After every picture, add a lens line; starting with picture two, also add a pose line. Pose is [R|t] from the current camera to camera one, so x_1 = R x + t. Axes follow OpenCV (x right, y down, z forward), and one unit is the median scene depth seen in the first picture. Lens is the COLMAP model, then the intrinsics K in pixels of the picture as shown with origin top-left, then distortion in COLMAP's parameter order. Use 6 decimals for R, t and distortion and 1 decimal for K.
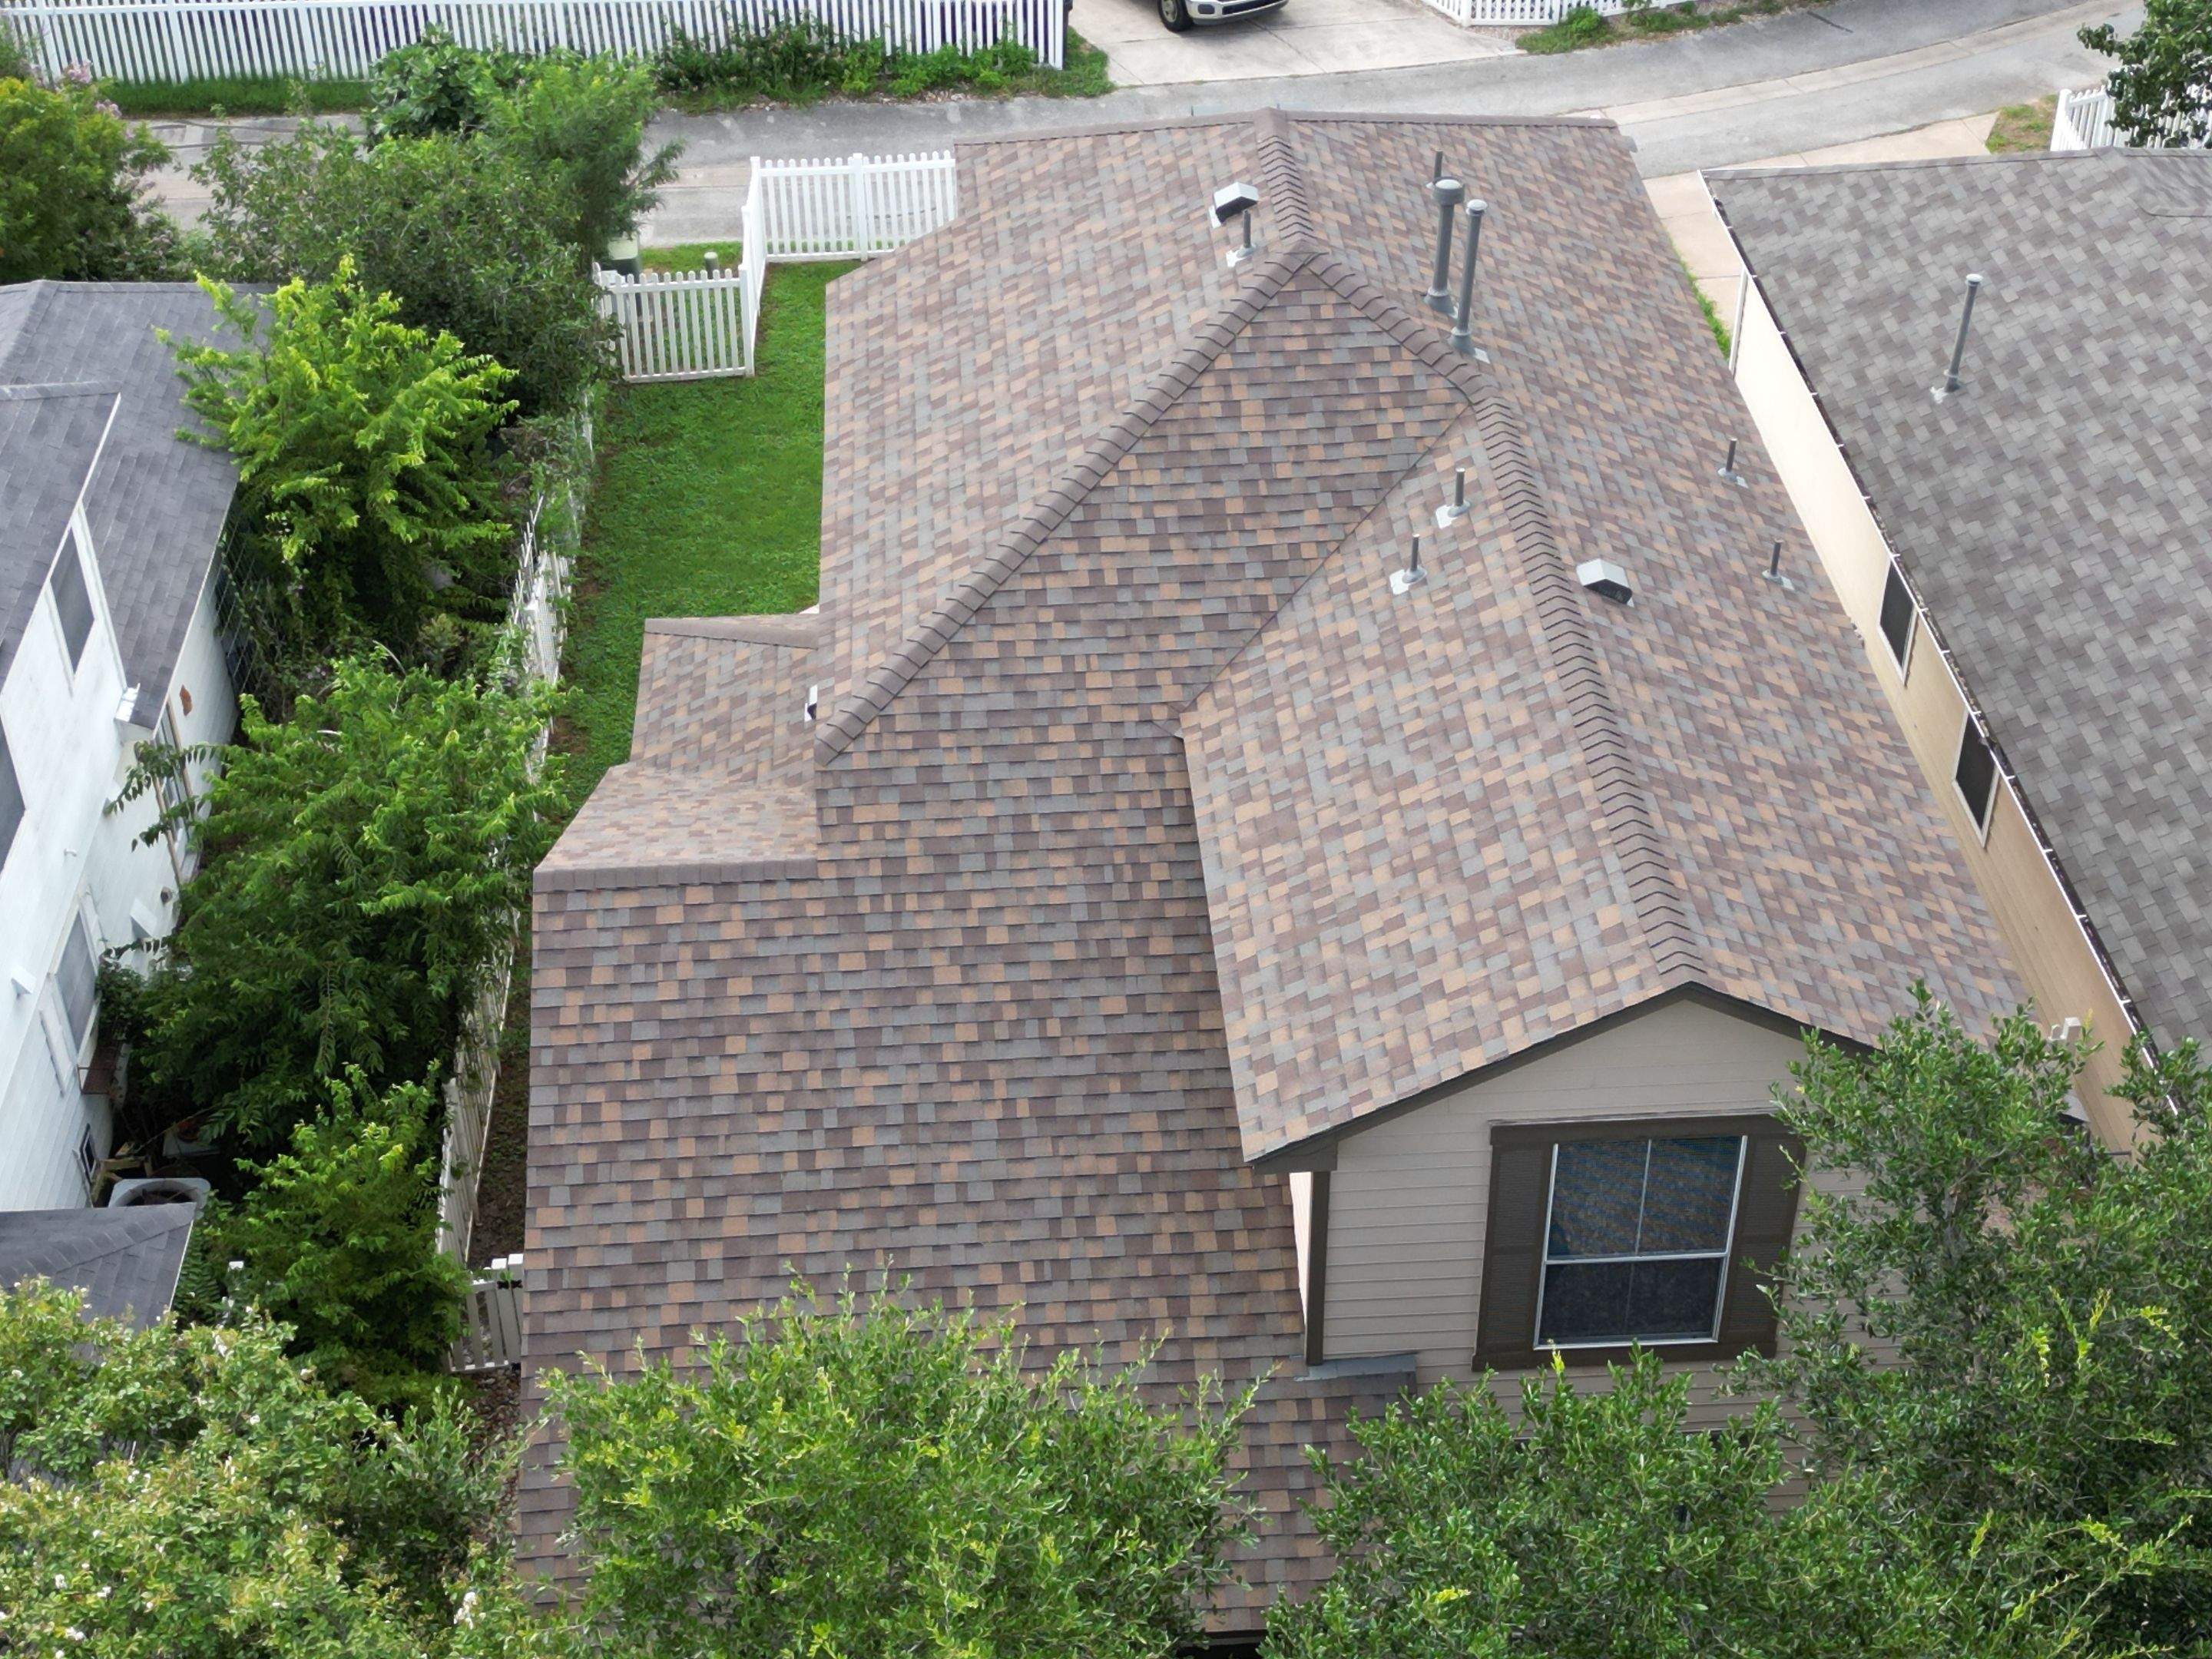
lens RADIAL K [[3077.8, 0, 1092.2], [0, 3077.8, 832.4], [0, 0, 1]] dist [0.096627, 0.000000]
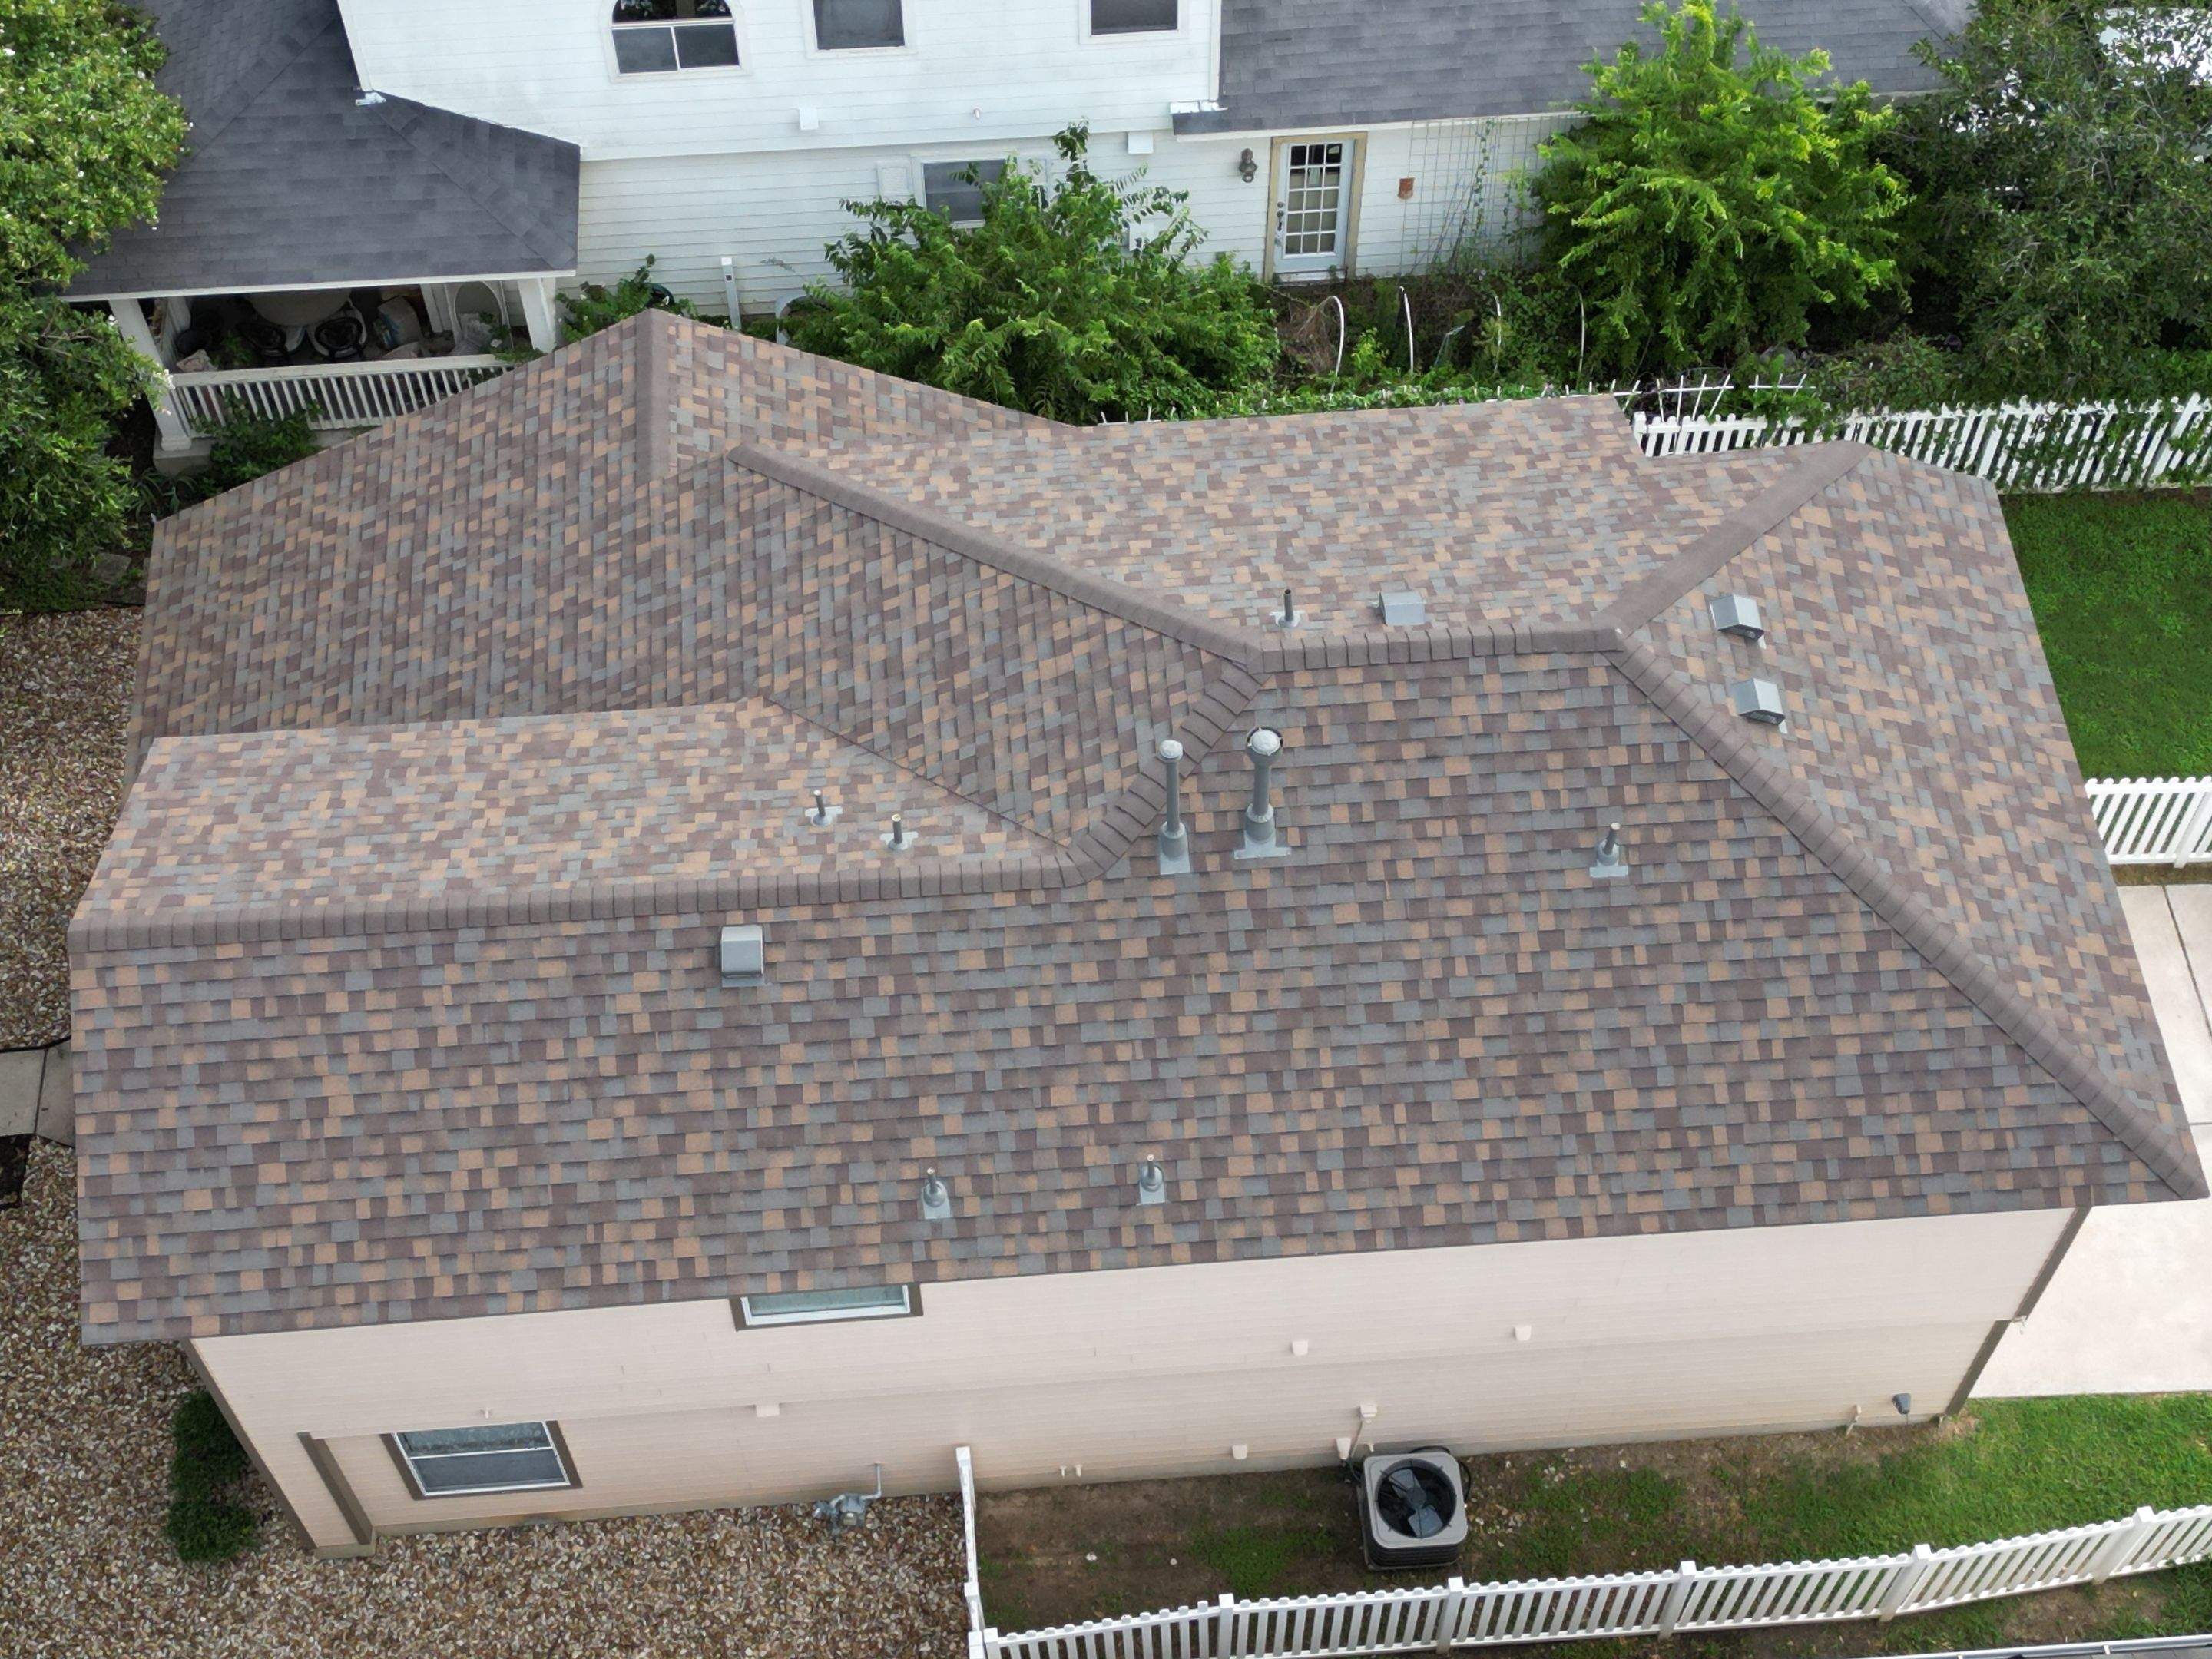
lens RADIAL K [[3077.8, 0, 1103.5], [0, 3077.8, 832.7], [0, 0, 1]] dist [0.096627, 0.000000]
pose [[0.014527, 0.840658, -0.541372, 0.642089], [-0.591573, 0.443729, 0.673161, -0.798579], [0.806121, 0.310482, 0.503756, 0.548214]]
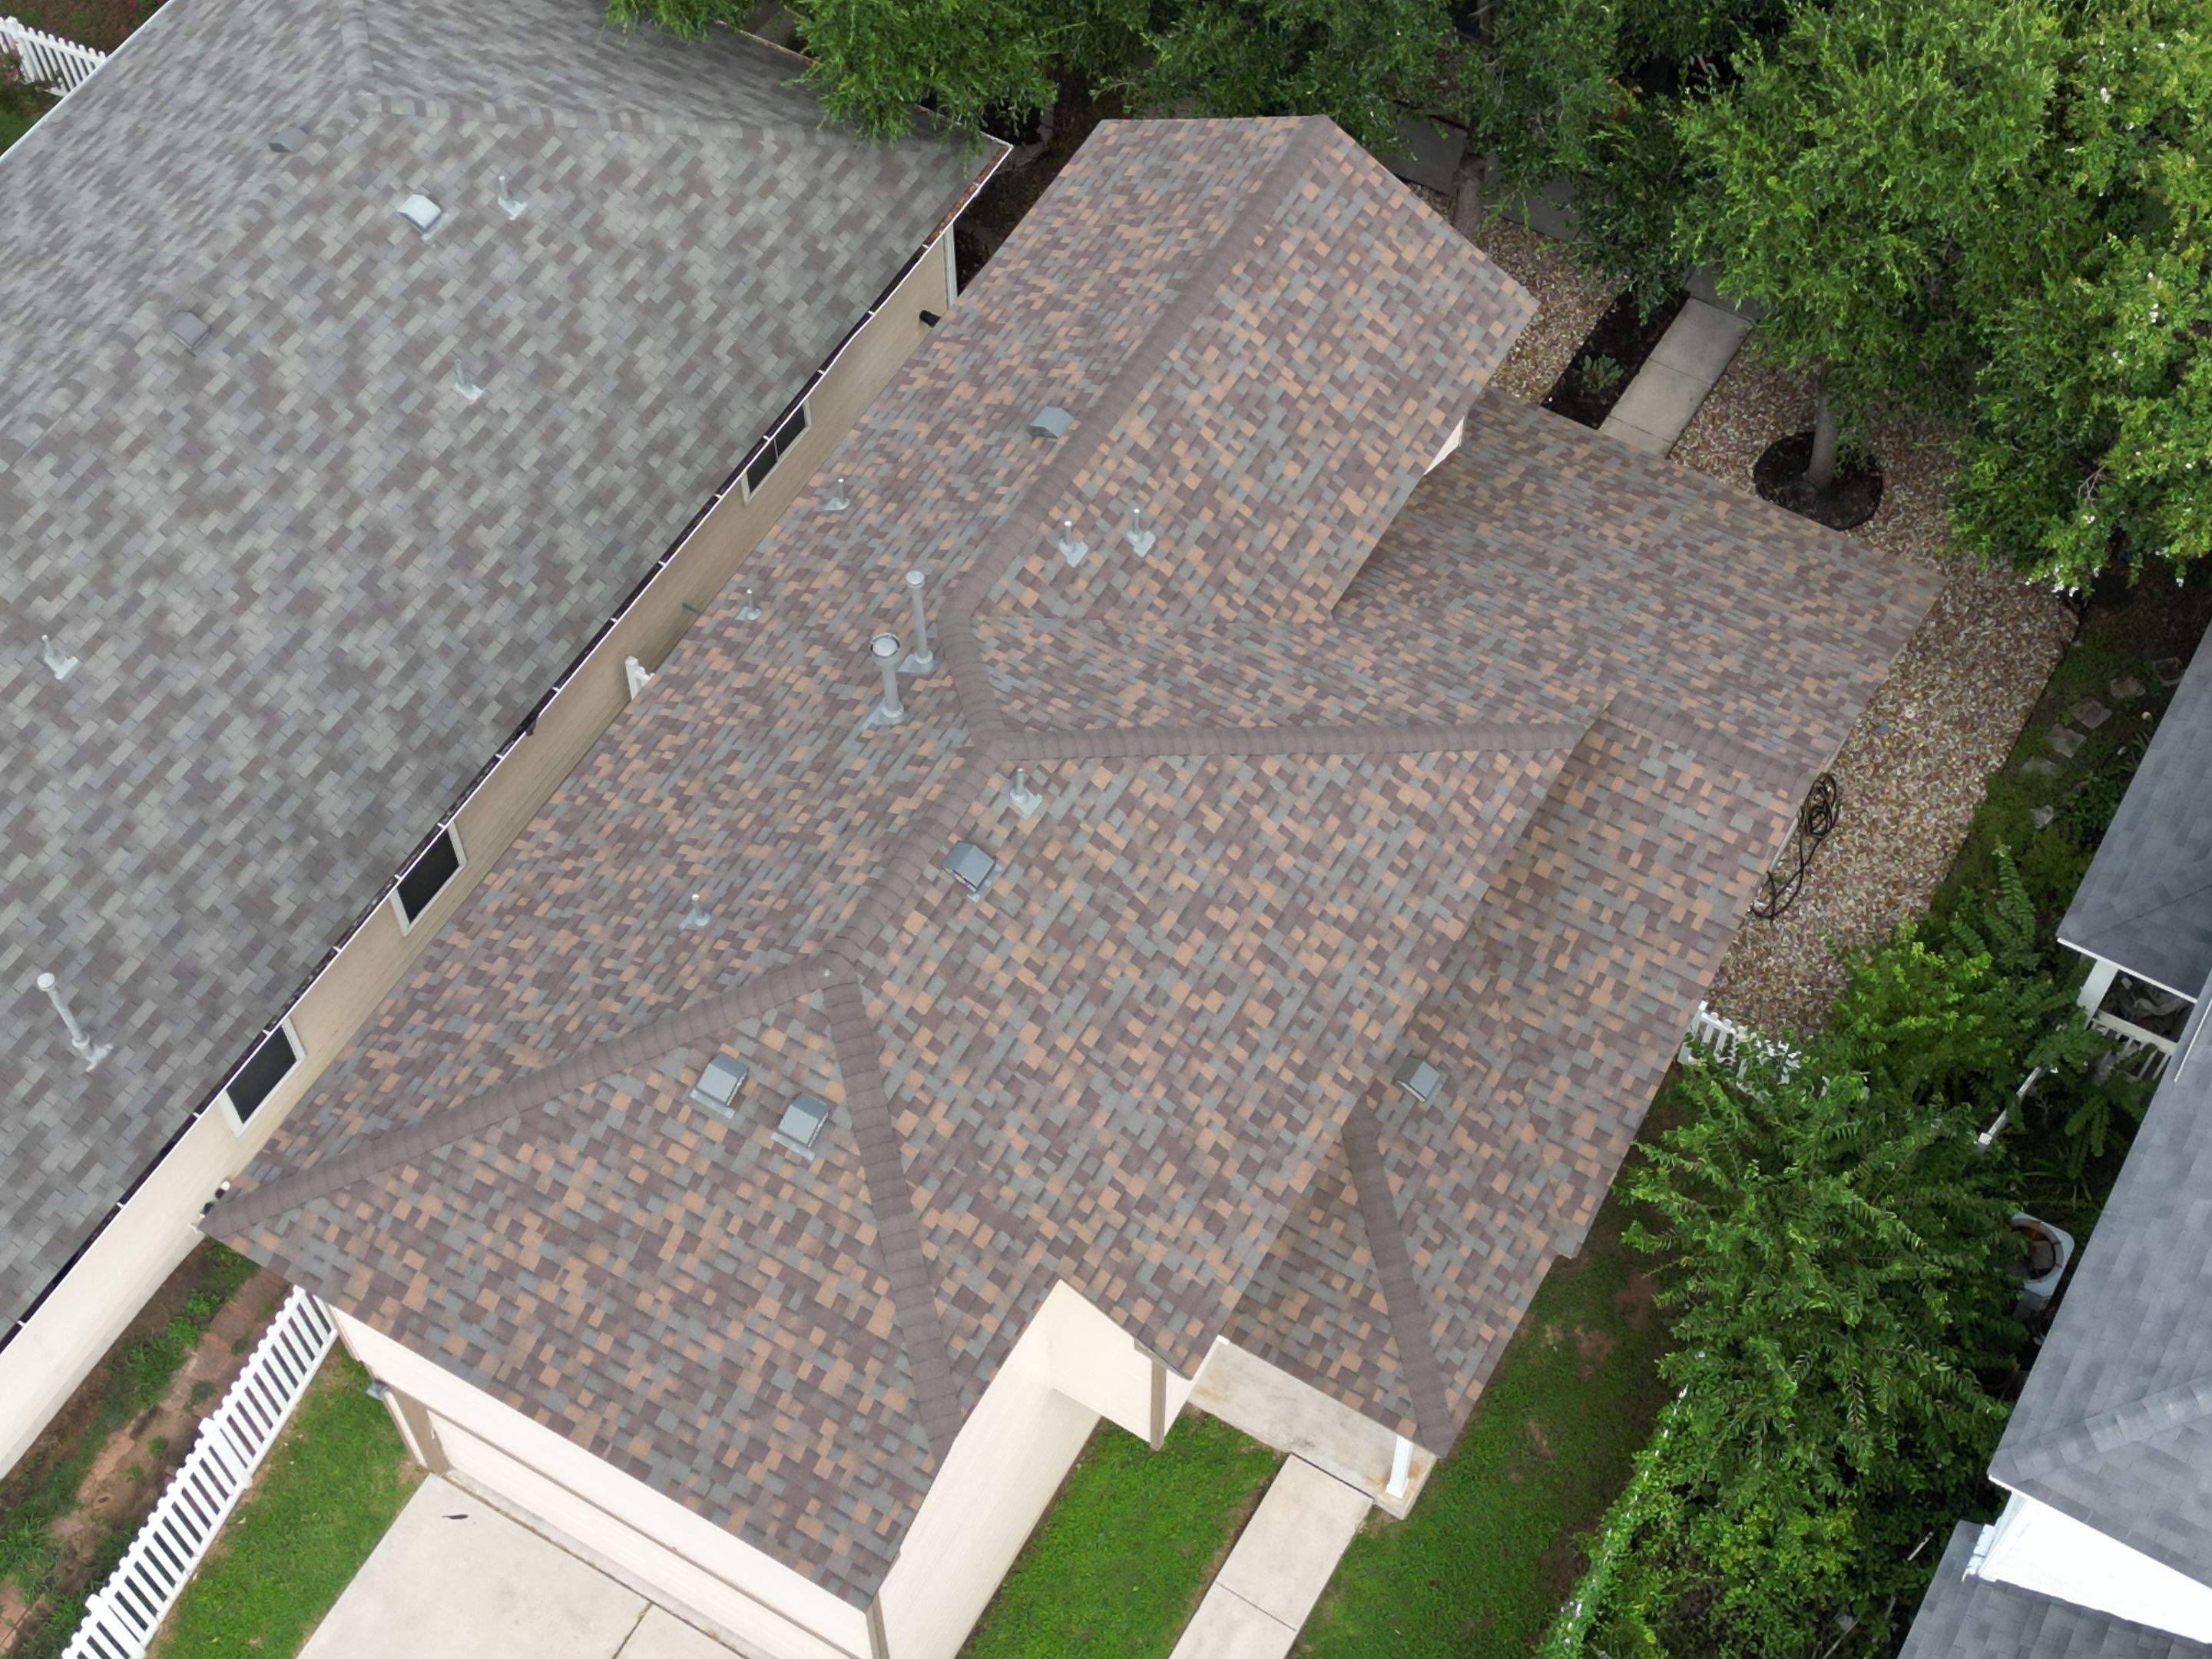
lens RADIAL K [[3077.8, 0, 1105.7], [0, 3077.8, 830.0], [0, 0, 1]] dist [0.096627, 0.000000]
pose [[-0.833405, -0.457917, 0.309432, -0.327141], [0.336255, 0.024200, 0.941460, -1.251187], [-0.438599, 0.888665, 0.133809, 0.917334]]
